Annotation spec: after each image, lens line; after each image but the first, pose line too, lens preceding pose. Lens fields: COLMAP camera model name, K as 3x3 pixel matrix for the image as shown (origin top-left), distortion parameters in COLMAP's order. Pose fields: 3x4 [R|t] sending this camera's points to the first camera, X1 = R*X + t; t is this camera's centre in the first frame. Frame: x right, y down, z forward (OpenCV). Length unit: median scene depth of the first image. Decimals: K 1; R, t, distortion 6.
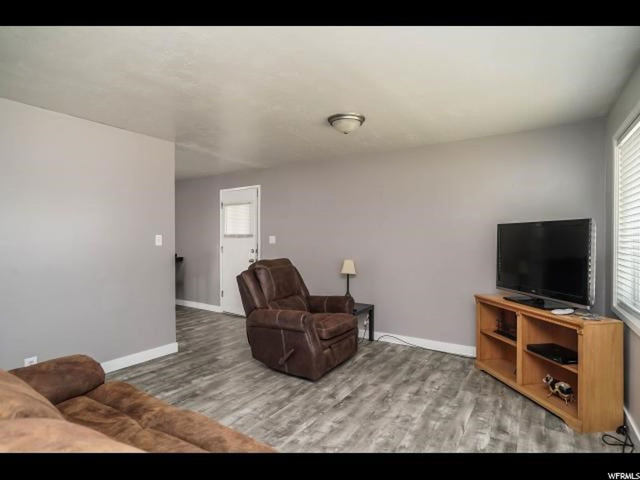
lens RADIAL K [[329.2, 0, 322.7], [0, 329.2, 239.0], [0, 0, 1]] dist [-0.023410, 0.001531]
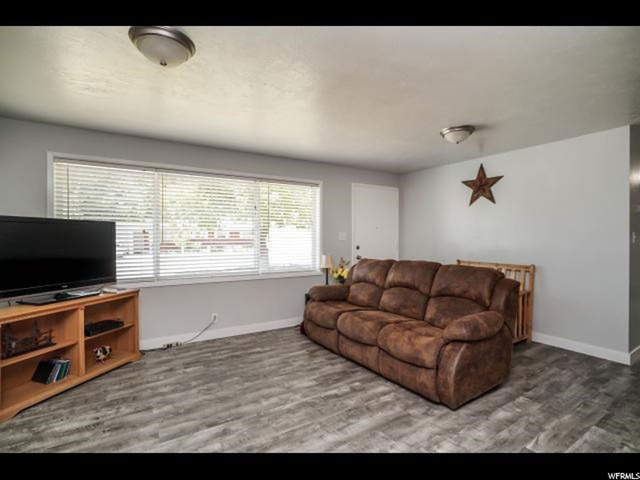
lens RADIAL K [[311.9, 0, 303.5], [0, 311.9, 239.7], [0, 0, 1]] dist [-0.043691, 0.019014]
pose [[-0.881460, -0.001696, 0.472256, -0.488824], [0.001152, 0.999983, 0.005743, 0.007324], [-0.472257, 0.005606, -0.881443, 1.551083]]
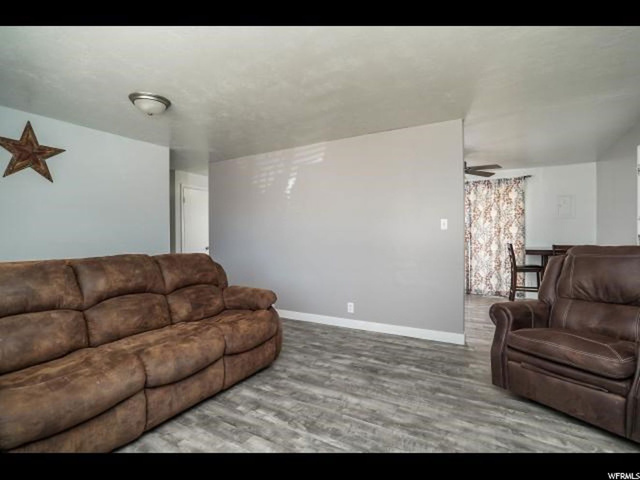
lens RADIAL K [[332.4, 0, 333.3], [0, 332.4, 238.7], [0, 0, 1]] dist [-0.032934, 0.023346]
pose [[0.049221, 0.004152, -0.998779, 0.631100], [0.008130, 0.999957, 0.004558, 0.052868], [0.998755, -0.008345, 0.049186, 0.805159]]
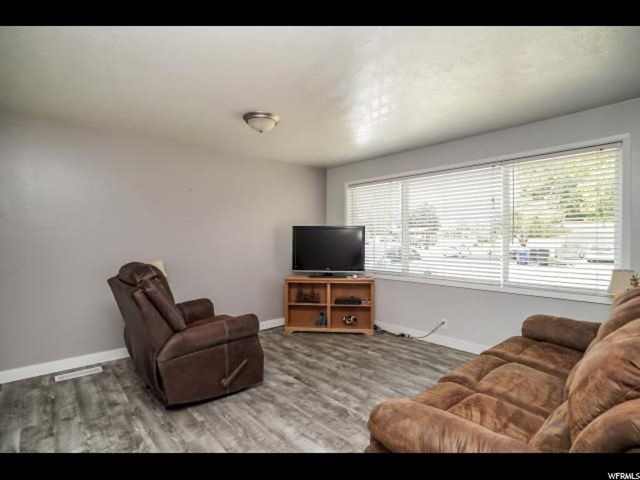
lens RADIAL K [[314.6, 0, 321.5], [0, 314.6, 239.7], [0, 0, 1]] dist [-0.042750, 0.019351]
pose [[0.280976, 0.001942, 0.959713, -0.897883], [-0.005024, 0.999987, -0.000553, 0.016455], [-0.959702, -0.004667, 0.280982, 0.615750]]
